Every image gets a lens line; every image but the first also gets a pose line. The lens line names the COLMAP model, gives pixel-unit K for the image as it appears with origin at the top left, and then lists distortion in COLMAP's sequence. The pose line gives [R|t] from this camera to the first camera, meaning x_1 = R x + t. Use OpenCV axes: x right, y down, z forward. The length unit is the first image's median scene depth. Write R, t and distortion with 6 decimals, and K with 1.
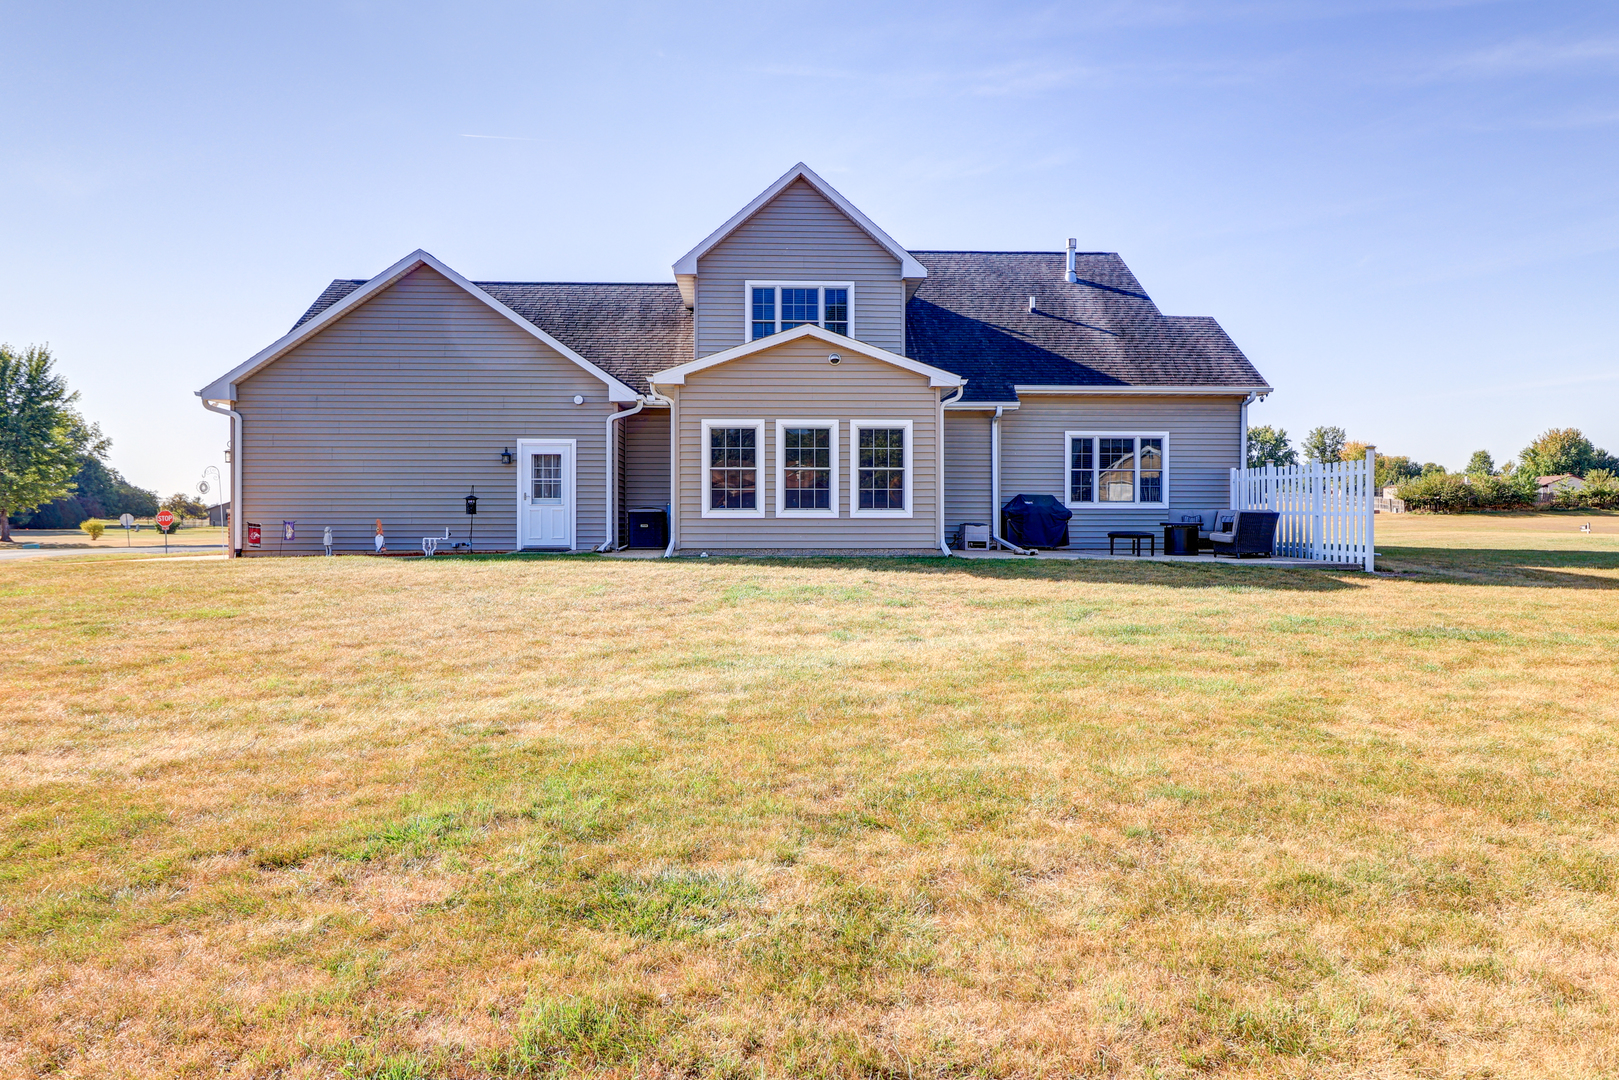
lens RADIAL K [[1096.4, 0, 812.1], [0, 1096.4, 520.6], [0, 0, 1]] dist [-0.002587, -0.000189]
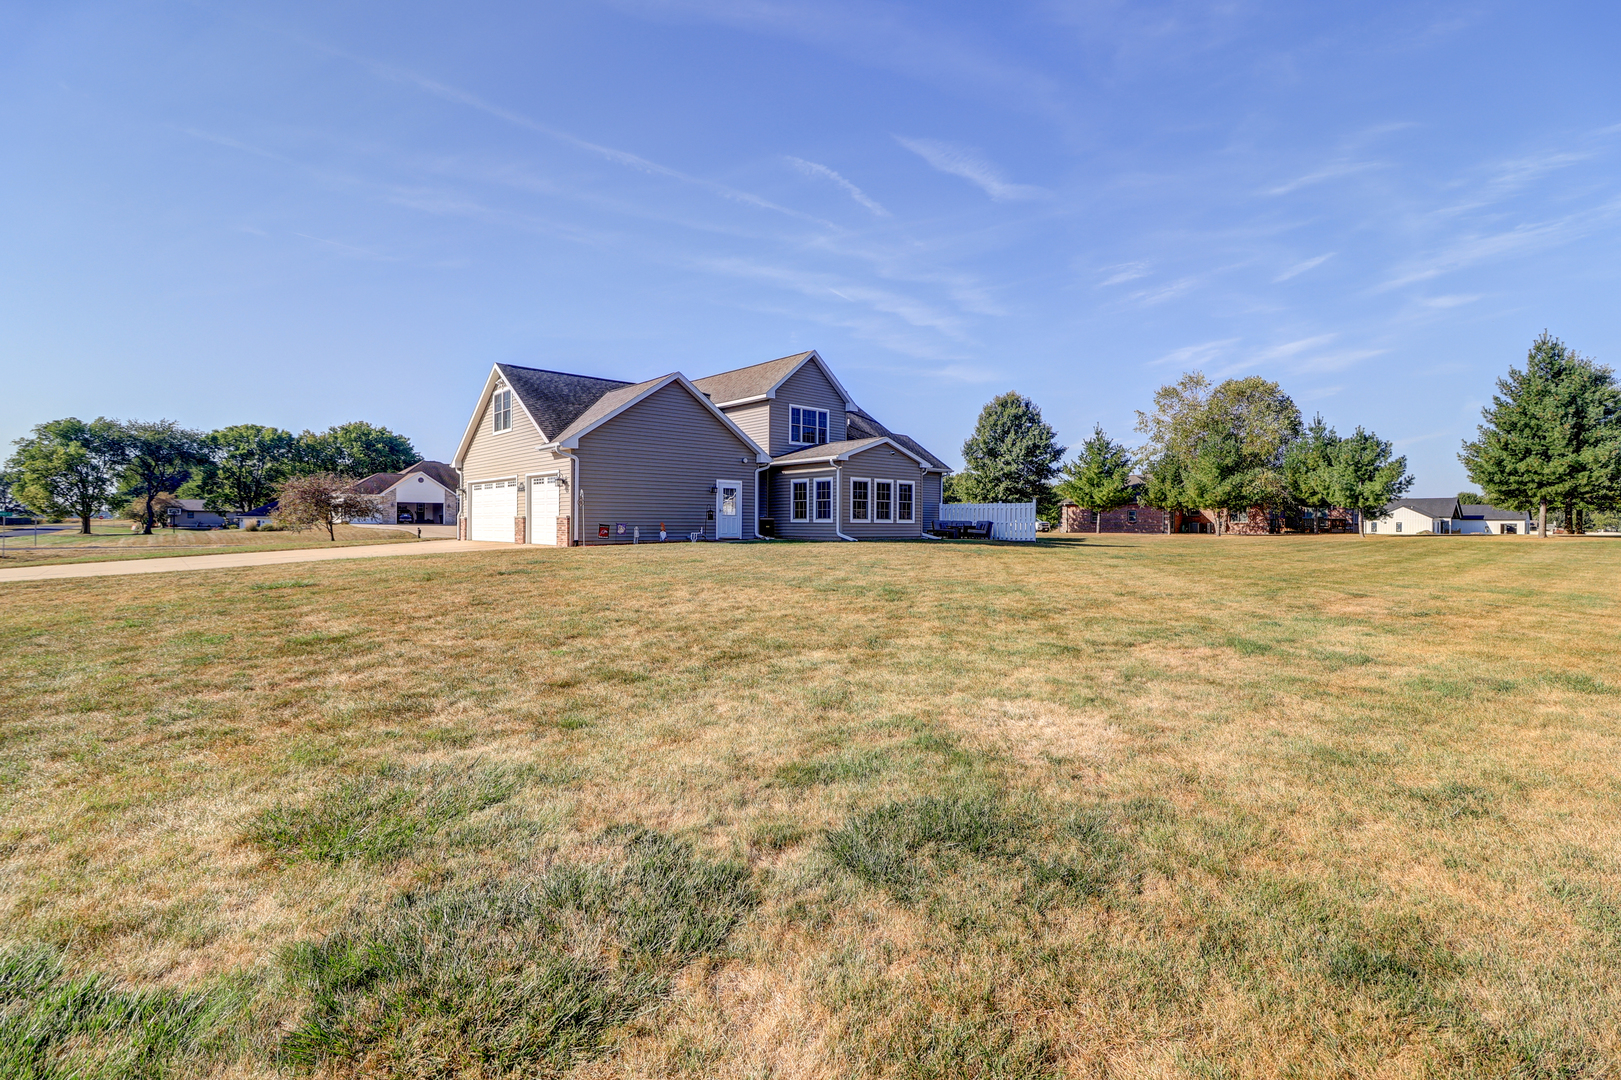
lens RADIAL K [[748.2, 0, 815.8], [0, 748.2, 519.6], [0, 0, 1]] dist [-0.014485, -0.007062]
pose [[0.763025, 0.008300, 0.646316, -0.923146], [-0.000634, 0.999927, -0.012093, 0.007977], [-0.646369, 0.008818, 0.762974, -0.064032]]
